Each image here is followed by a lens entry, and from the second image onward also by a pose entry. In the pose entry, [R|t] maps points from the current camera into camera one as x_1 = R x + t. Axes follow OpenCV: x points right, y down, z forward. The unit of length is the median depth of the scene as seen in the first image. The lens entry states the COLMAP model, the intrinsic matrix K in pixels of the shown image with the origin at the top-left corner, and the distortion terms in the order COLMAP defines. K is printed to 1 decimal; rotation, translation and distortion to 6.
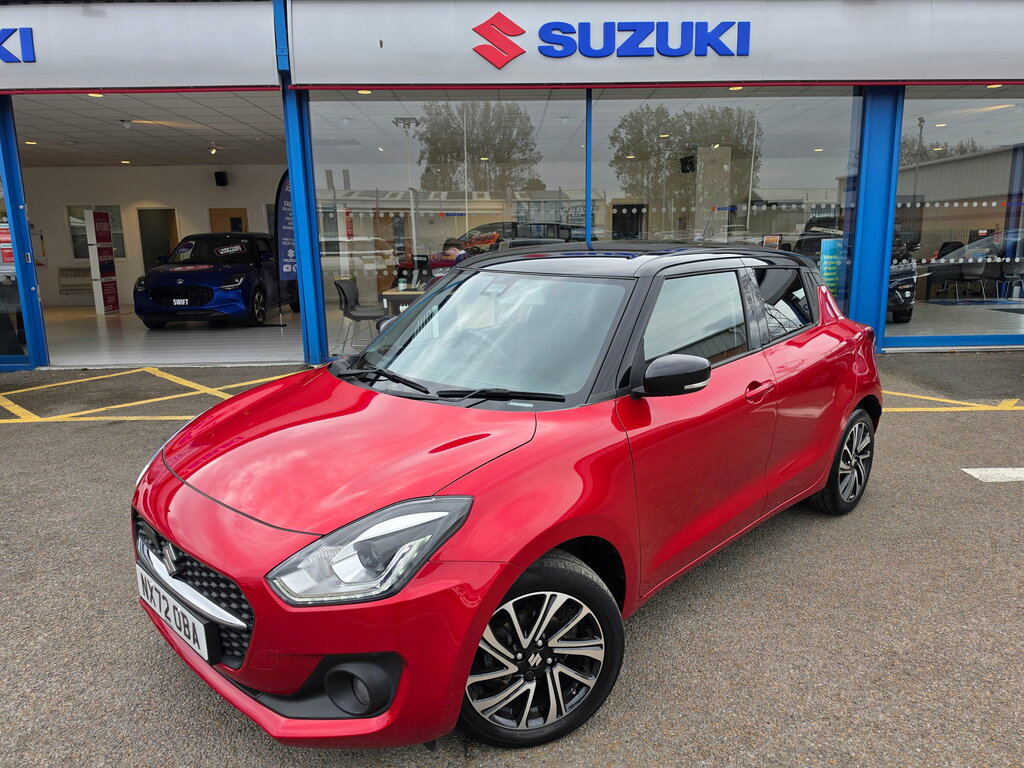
lens RADIAL K [[733.2, 0, 512.0], [0, 733.2, 384.0], [0, 0, 1]] dist [0.009259, -0.022881]
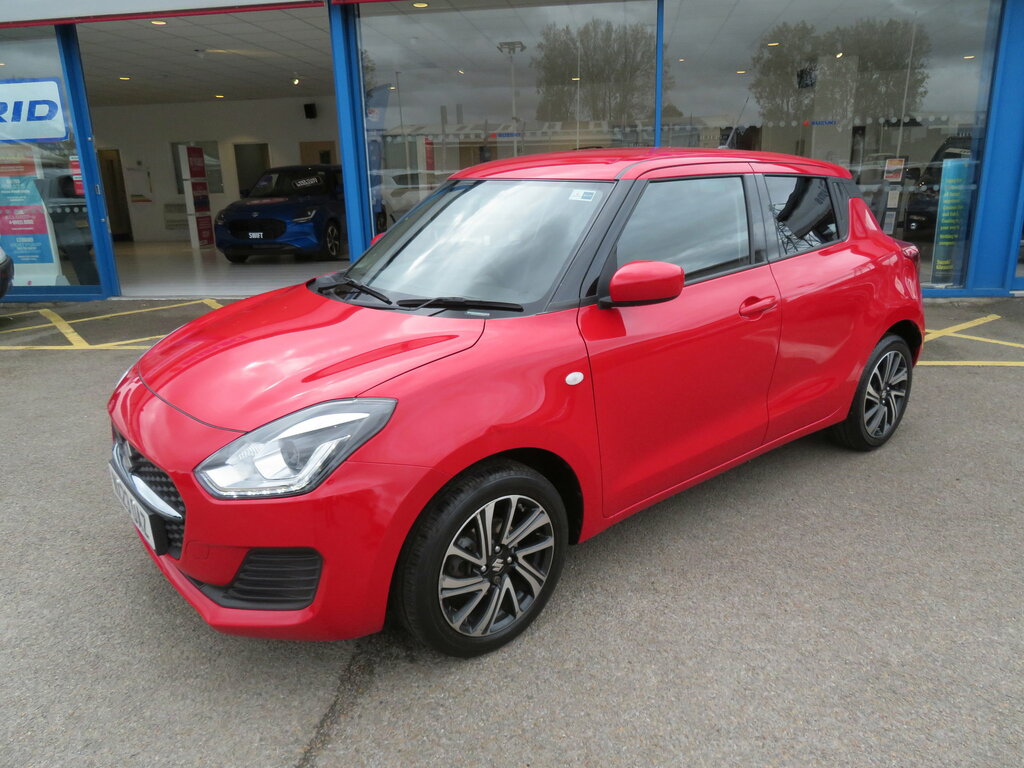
lens RADIAL K [[733.2, 0, 512.0], [0, 733.2, 384.0], [0, 0, 1]] dist [0.009259, -0.022881]
pose [[0.982924, 0.036408, -0.180372, 0.085253], [-0.021495, 0.996238, 0.083955, 0.000370], [0.182750, -0.078644, 0.980009, 0.053162]]
